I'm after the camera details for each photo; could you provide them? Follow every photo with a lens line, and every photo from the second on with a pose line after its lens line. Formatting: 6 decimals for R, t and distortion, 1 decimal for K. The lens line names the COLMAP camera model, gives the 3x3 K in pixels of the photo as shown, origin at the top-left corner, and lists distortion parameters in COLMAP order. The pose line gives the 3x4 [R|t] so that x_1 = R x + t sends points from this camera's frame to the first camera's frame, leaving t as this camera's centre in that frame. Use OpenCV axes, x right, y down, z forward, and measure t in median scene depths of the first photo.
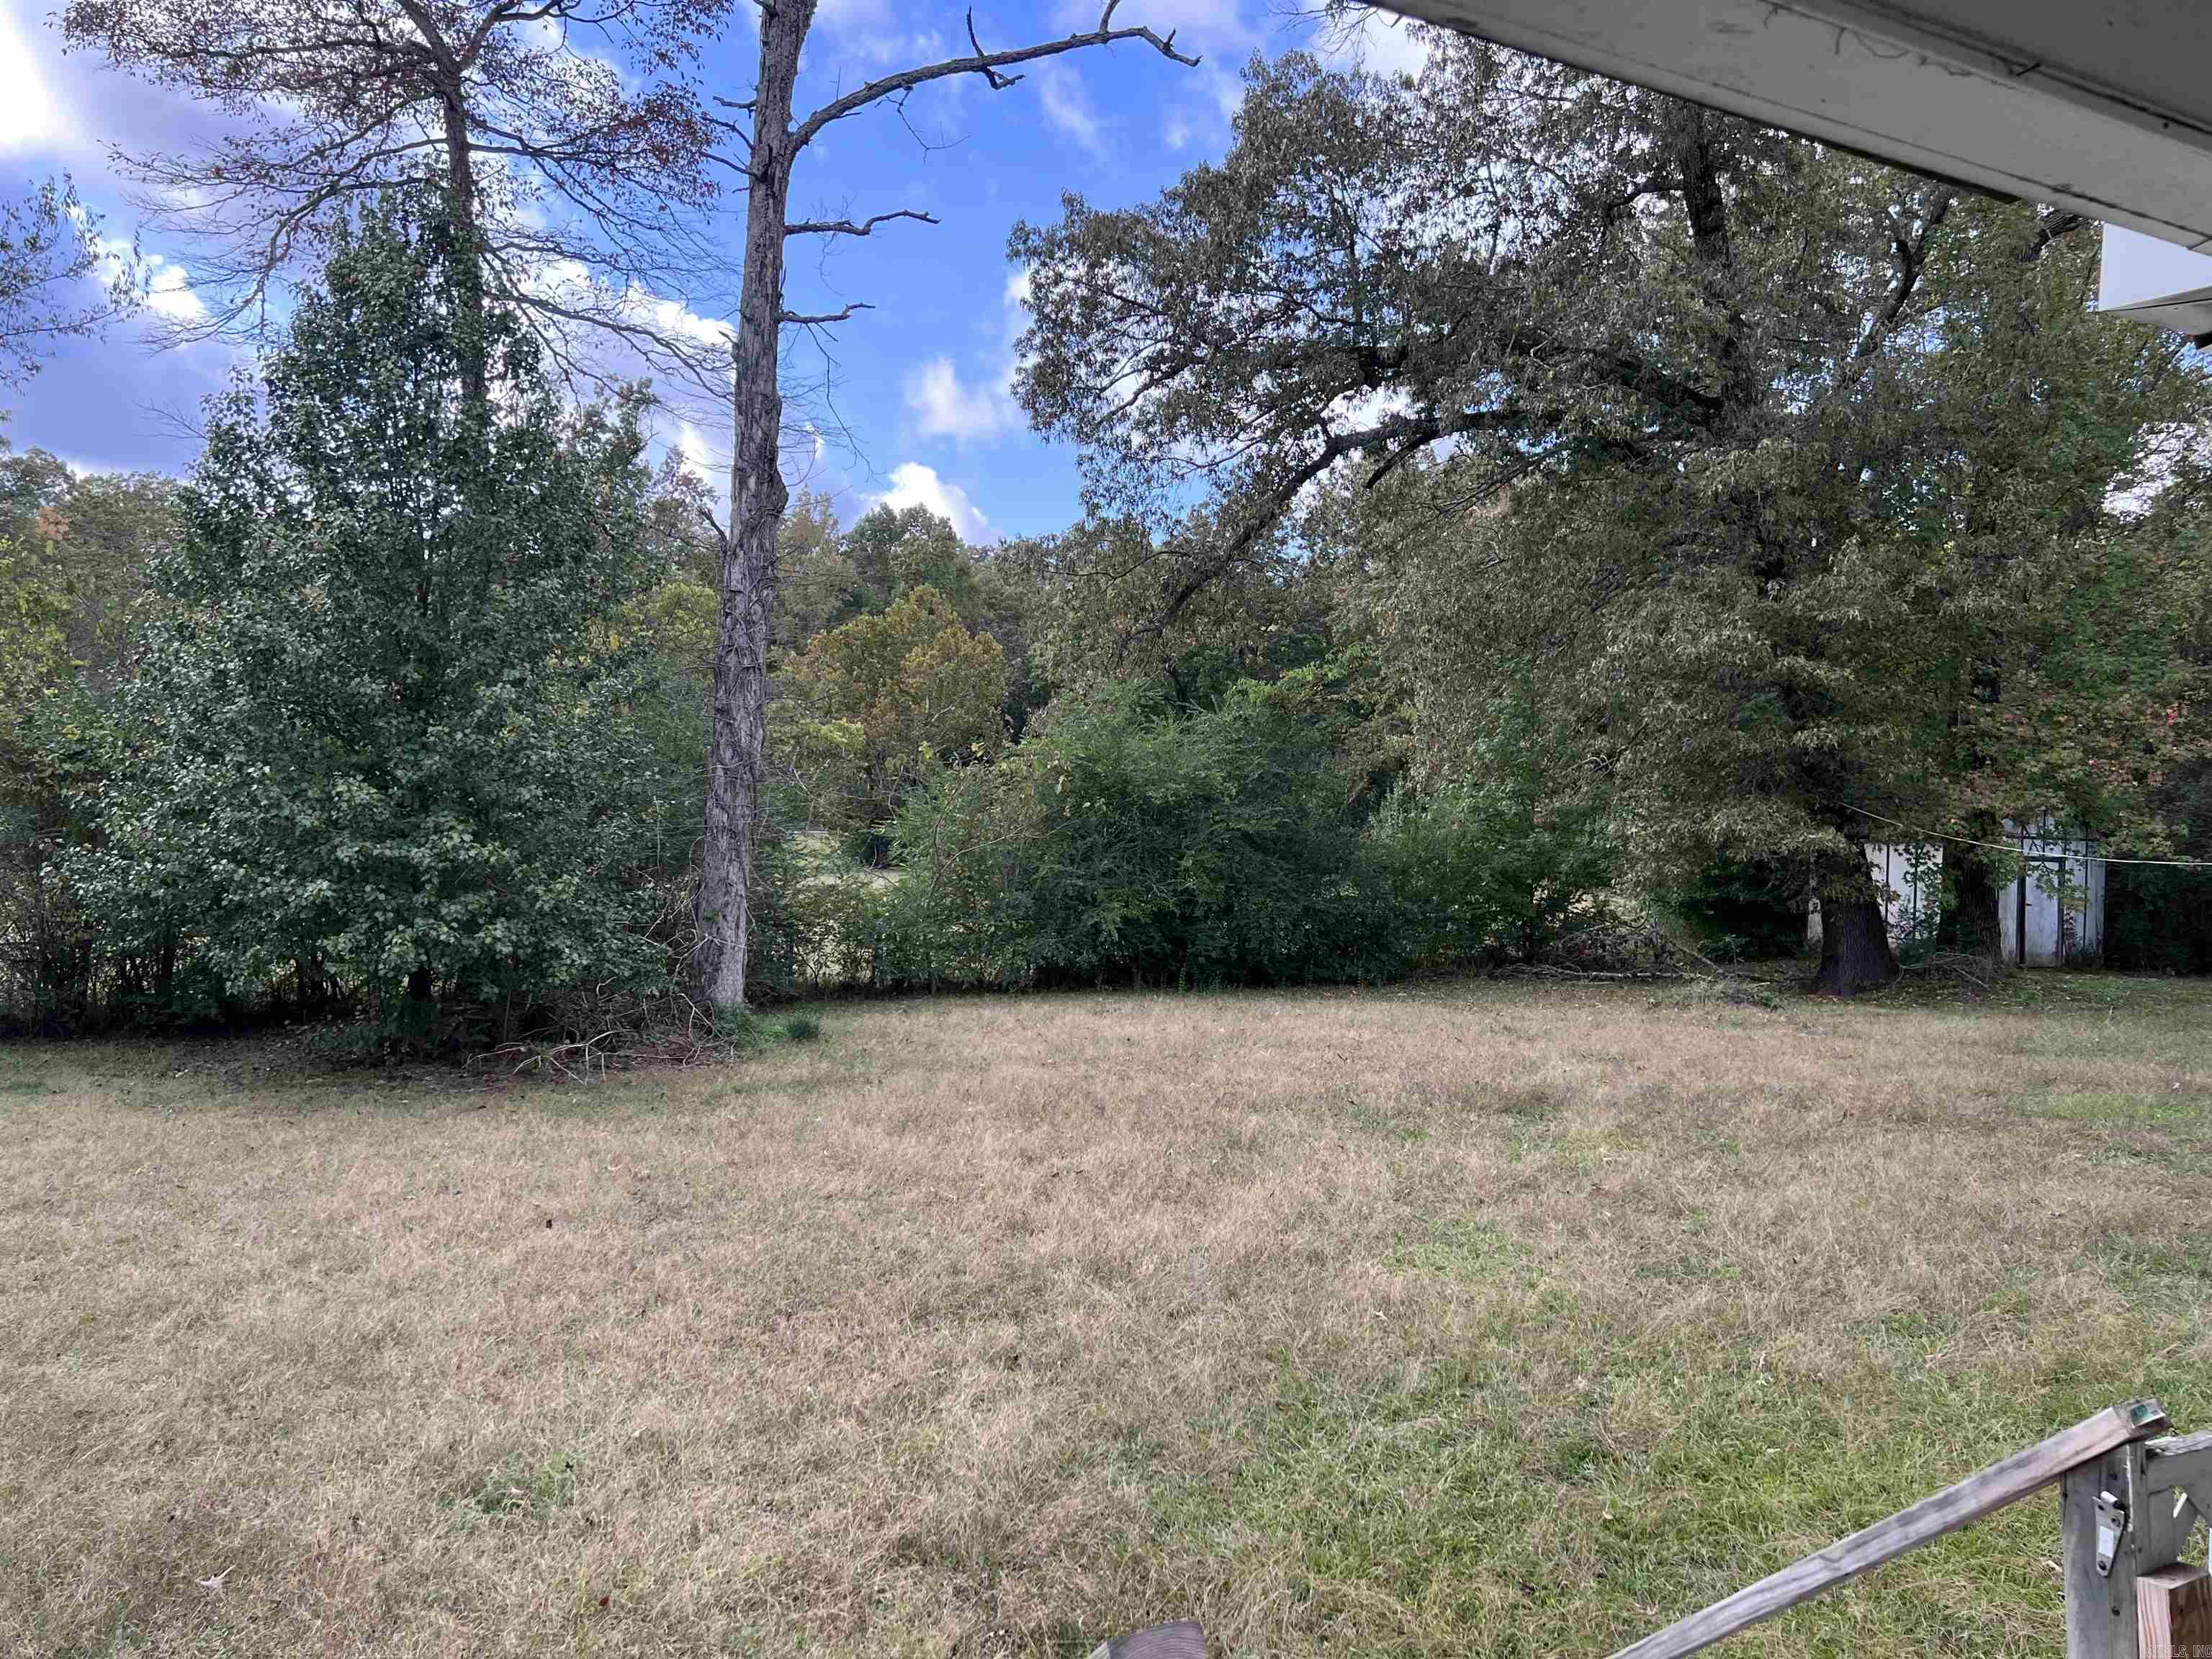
lens RADIAL K [[1673.4, 0, 1093.4], [0, 1673.4, 825.9], [0, 0, 1]] dist [0.061201, -0.071681]
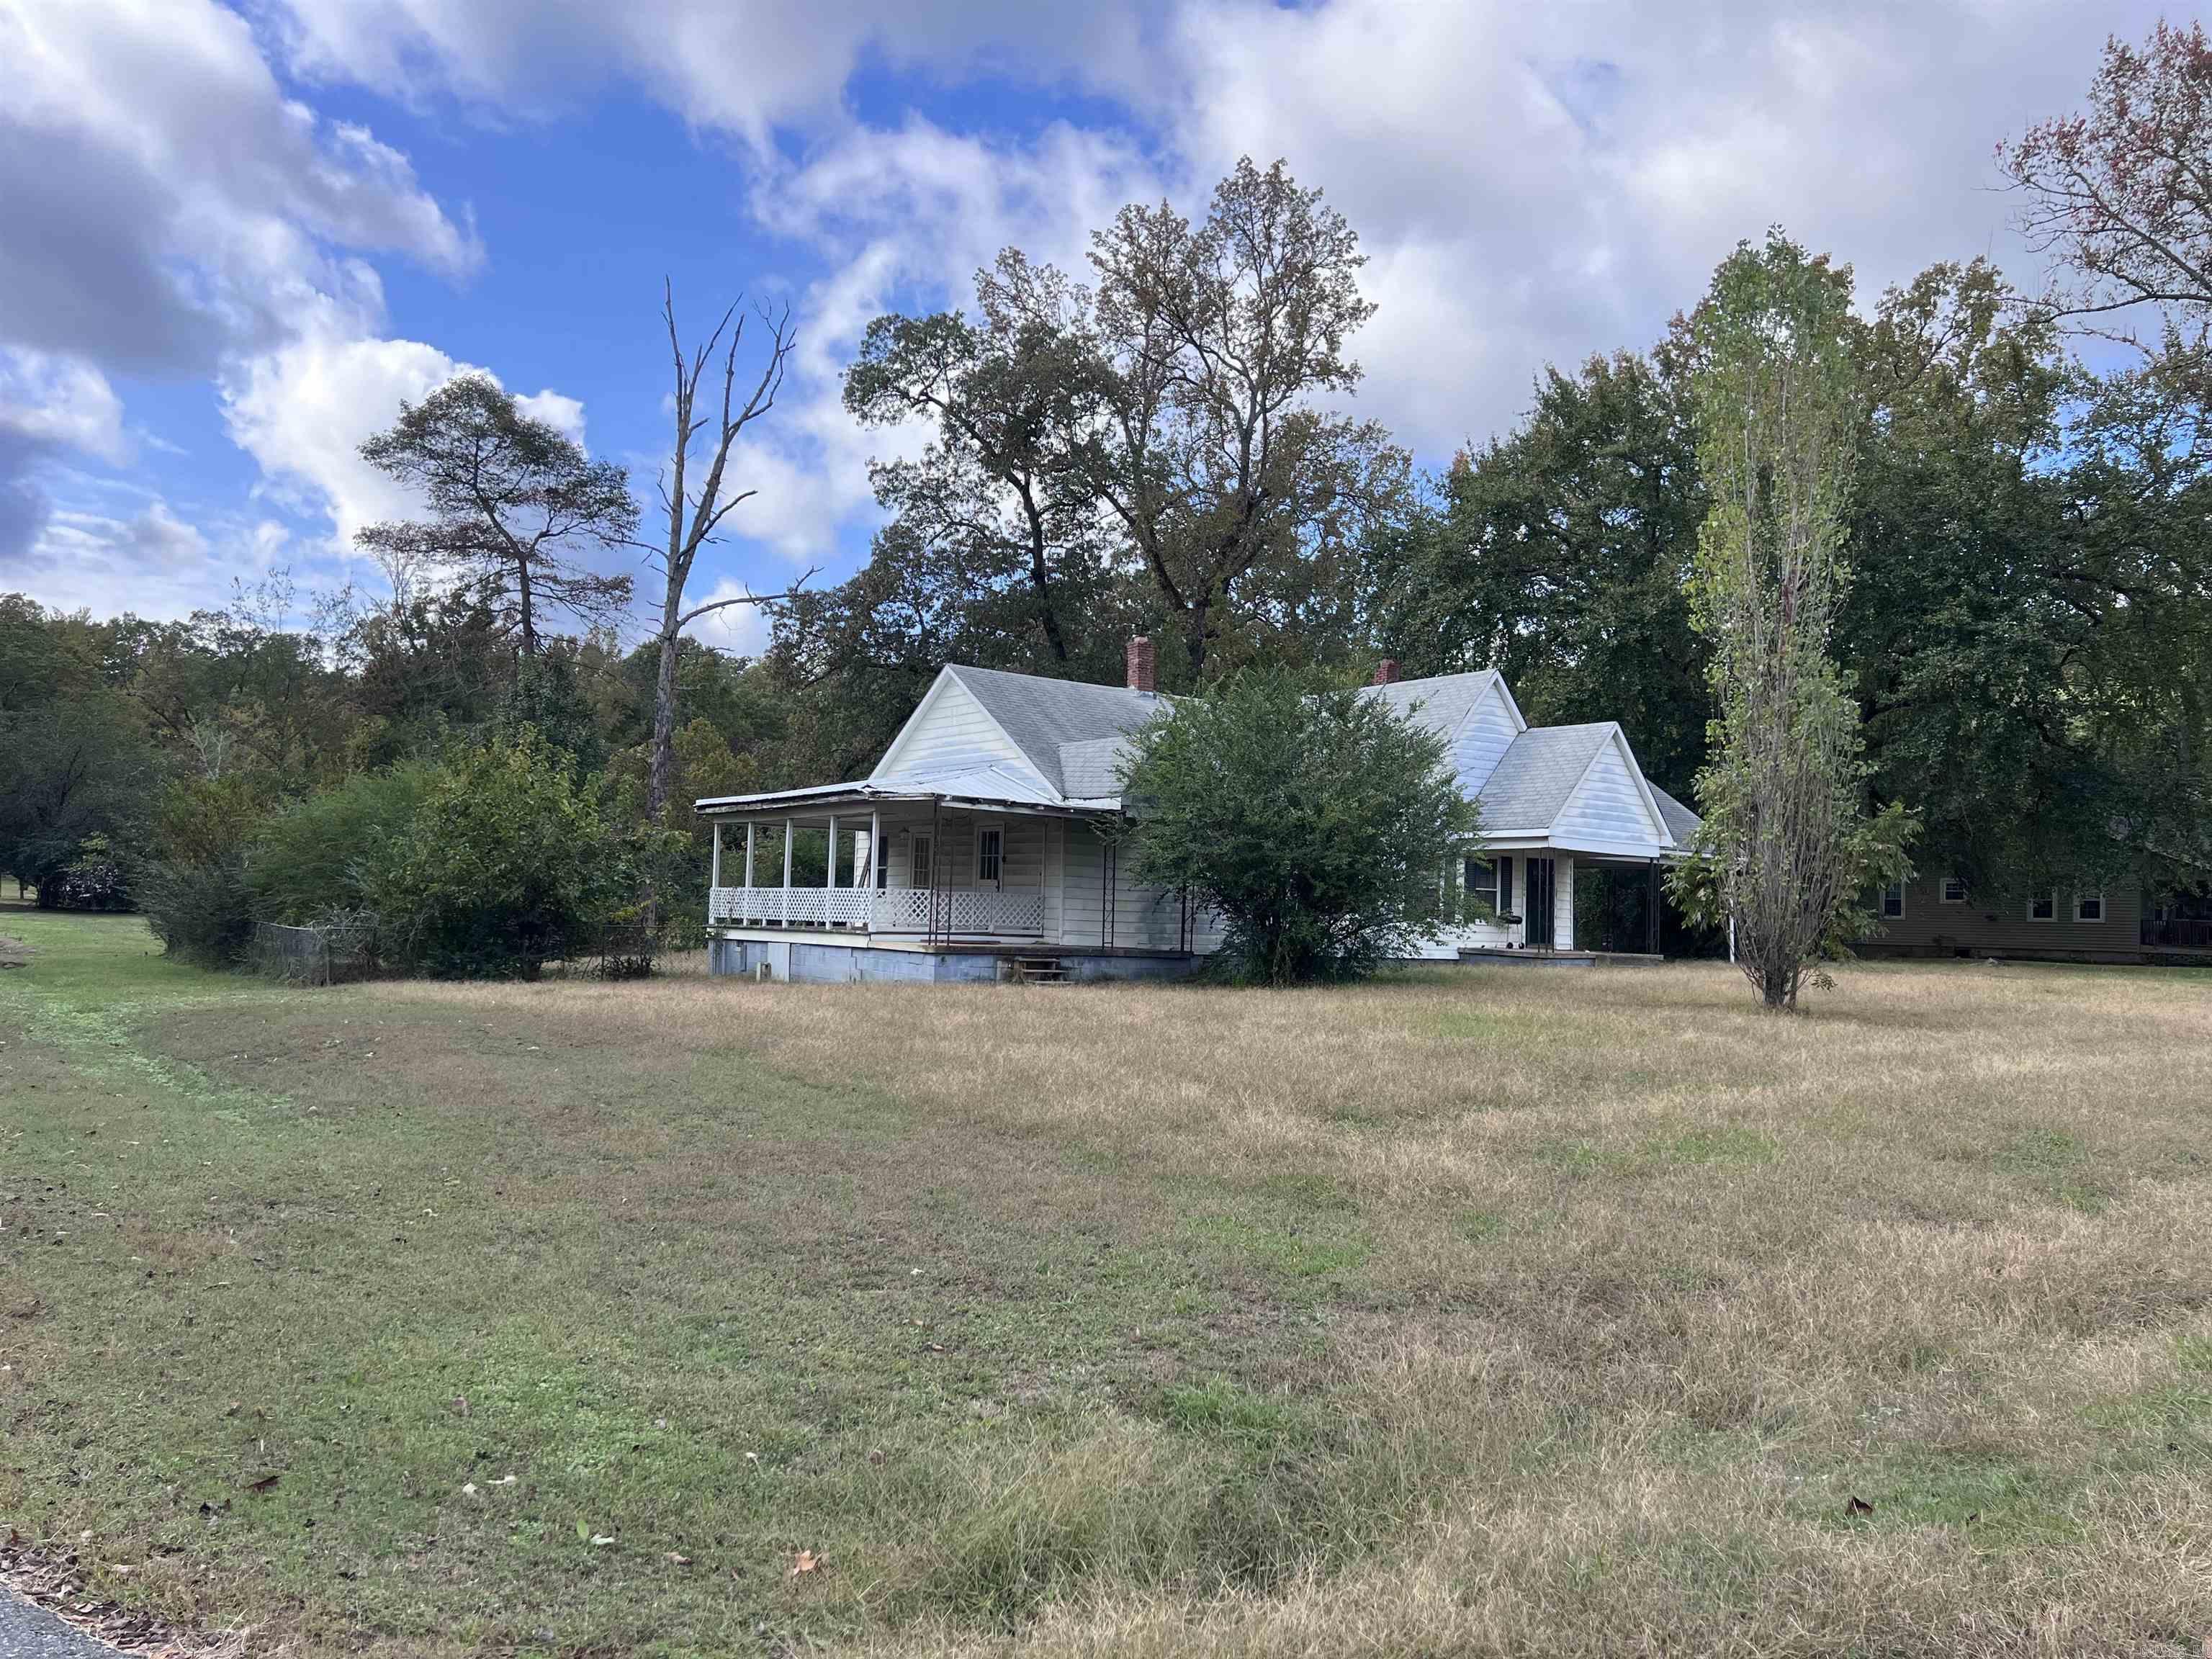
lens RADIAL K [[1673.4, 0, 1115.5], [0, 1673.4, 838.5], [0, 0, 1]] dist [0.061201, -0.071681]
pose [[0.987693, 0.011990, 0.155942, 0.024827], [-0.005272, 0.999043, -0.043422, 0.013690], [-0.156313, 0.042065, 0.986811, -0.452444]]
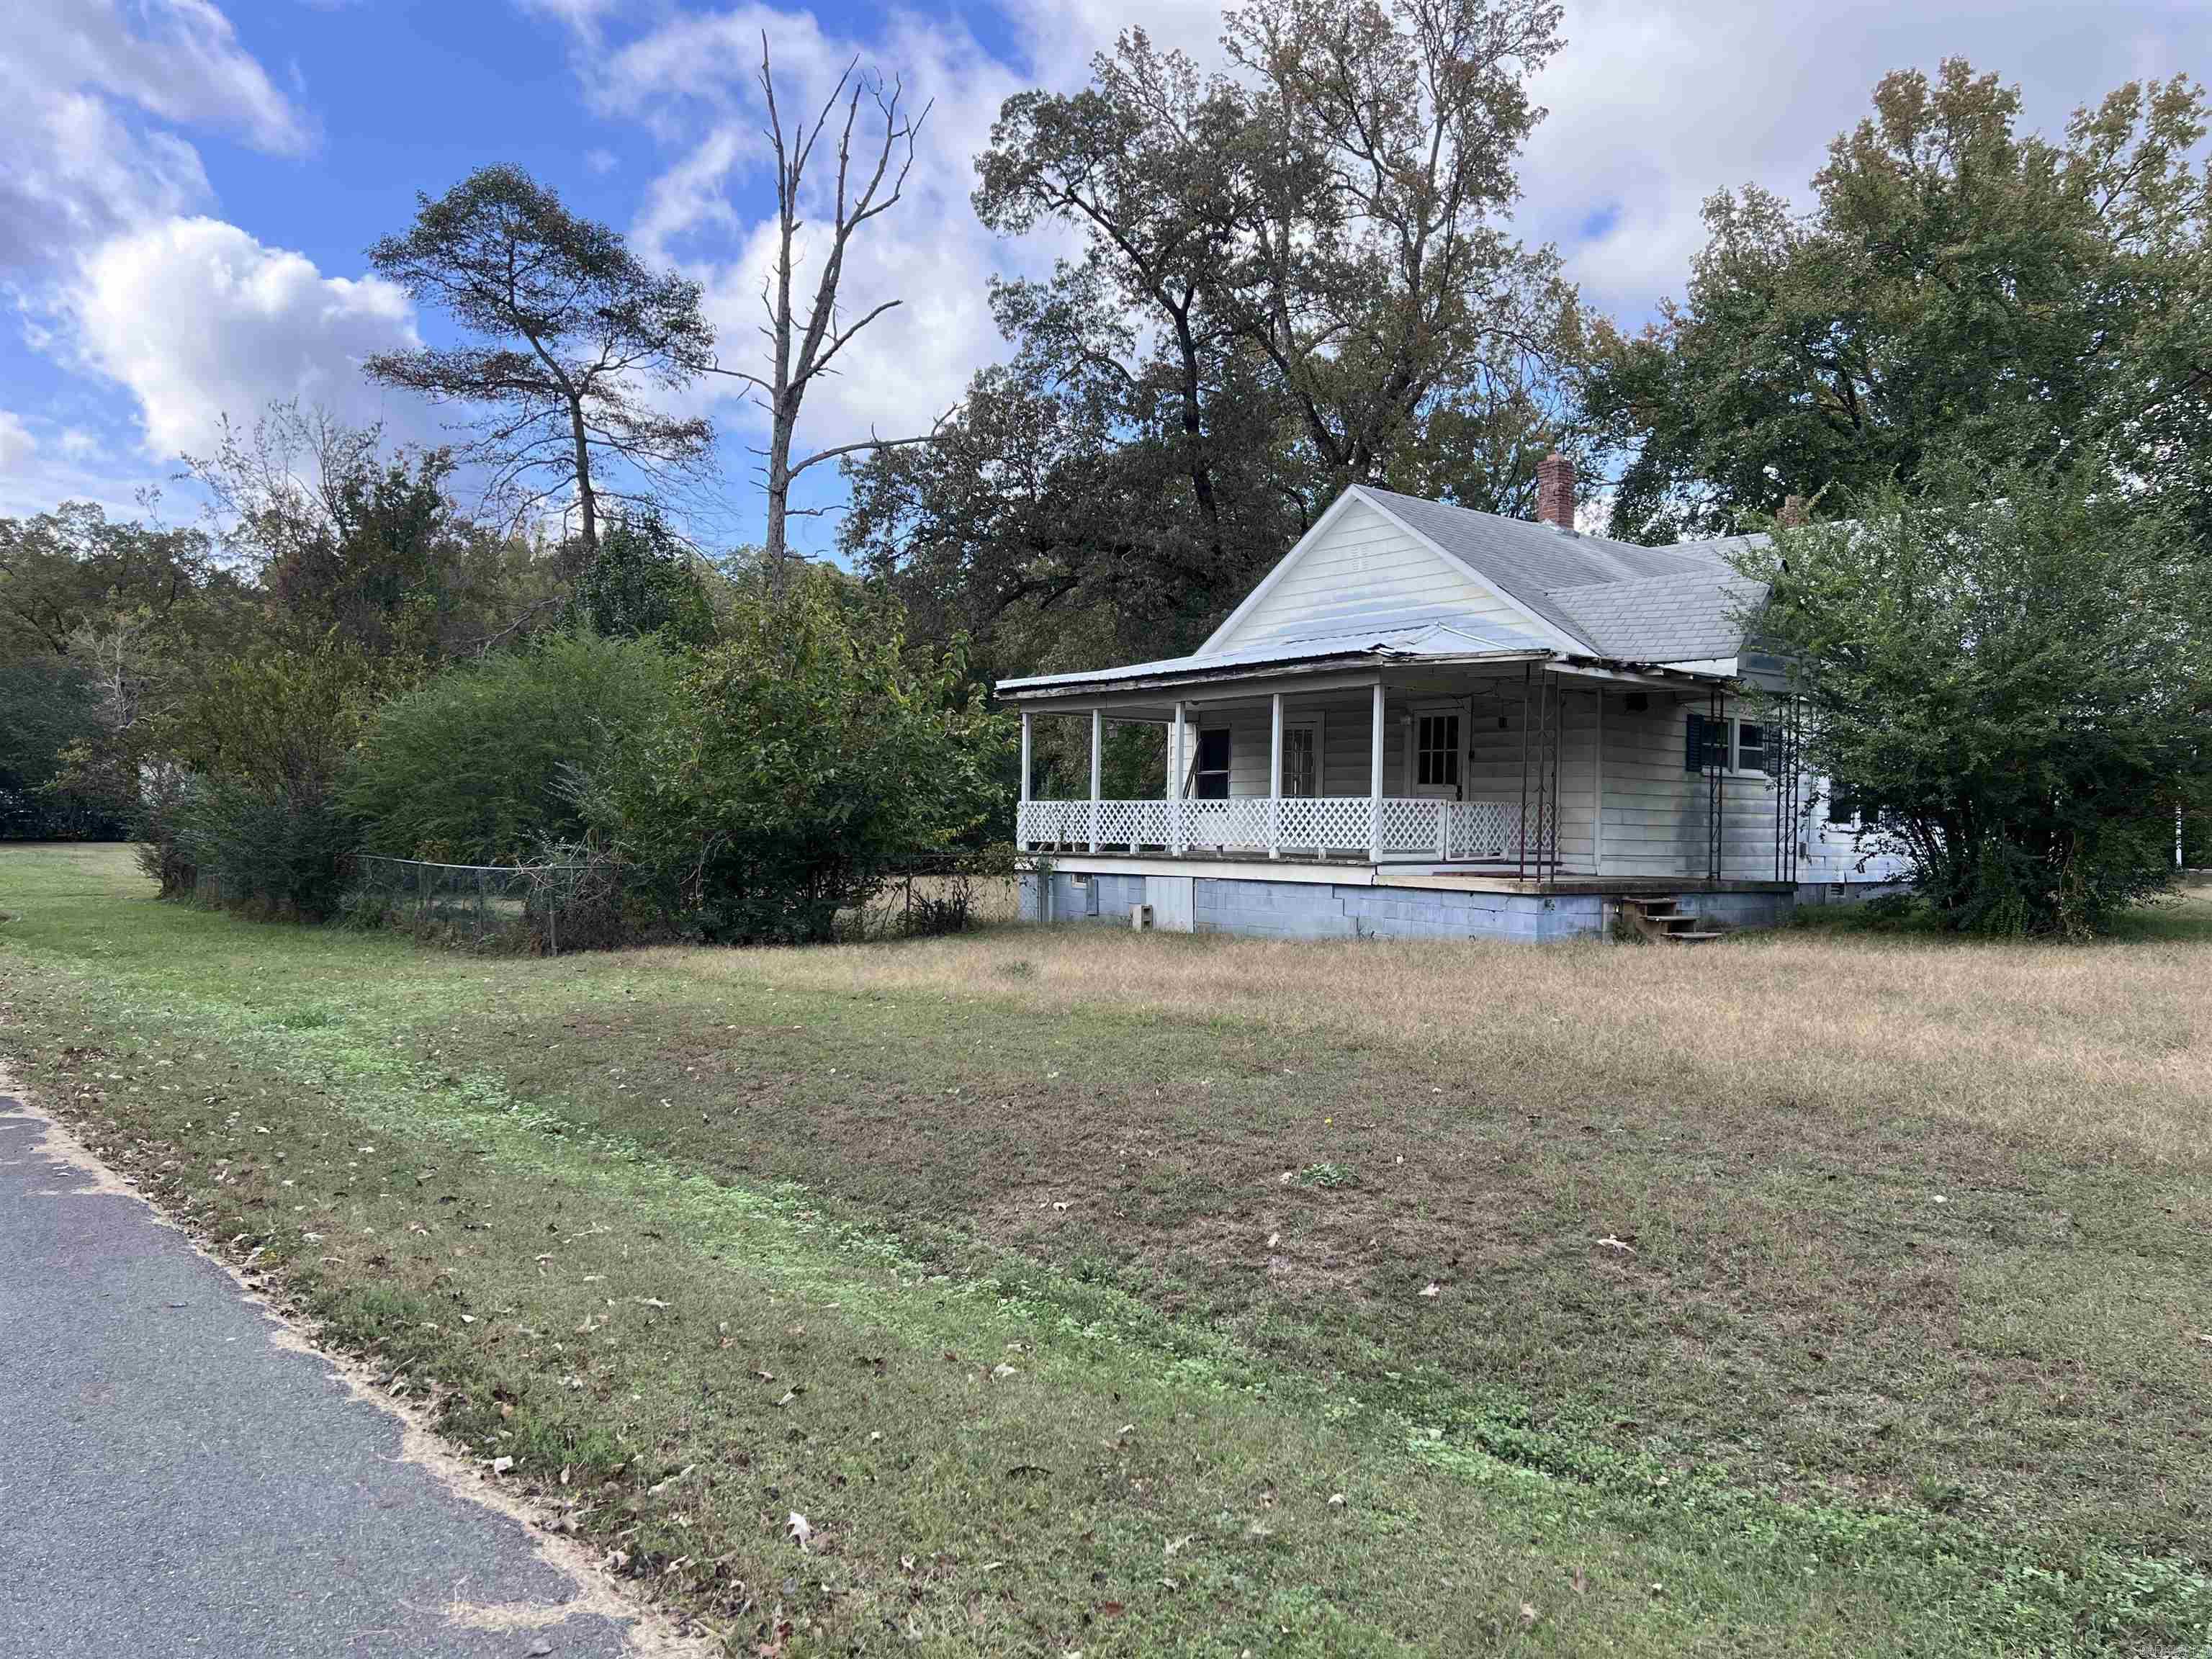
lens RADIAL K [[1673.4, 0, 1106.1], [0, 1673.4, 825.3], [0, 0, 1]] dist [0.061201, -0.071681]
pose [[0.975429, -0.010172, 0.220080, -0.066842], [0.009790, 0.999948, 0.002827, 0.011870], [-0.220097, -0.000603, 0.975478, -0.311087]]
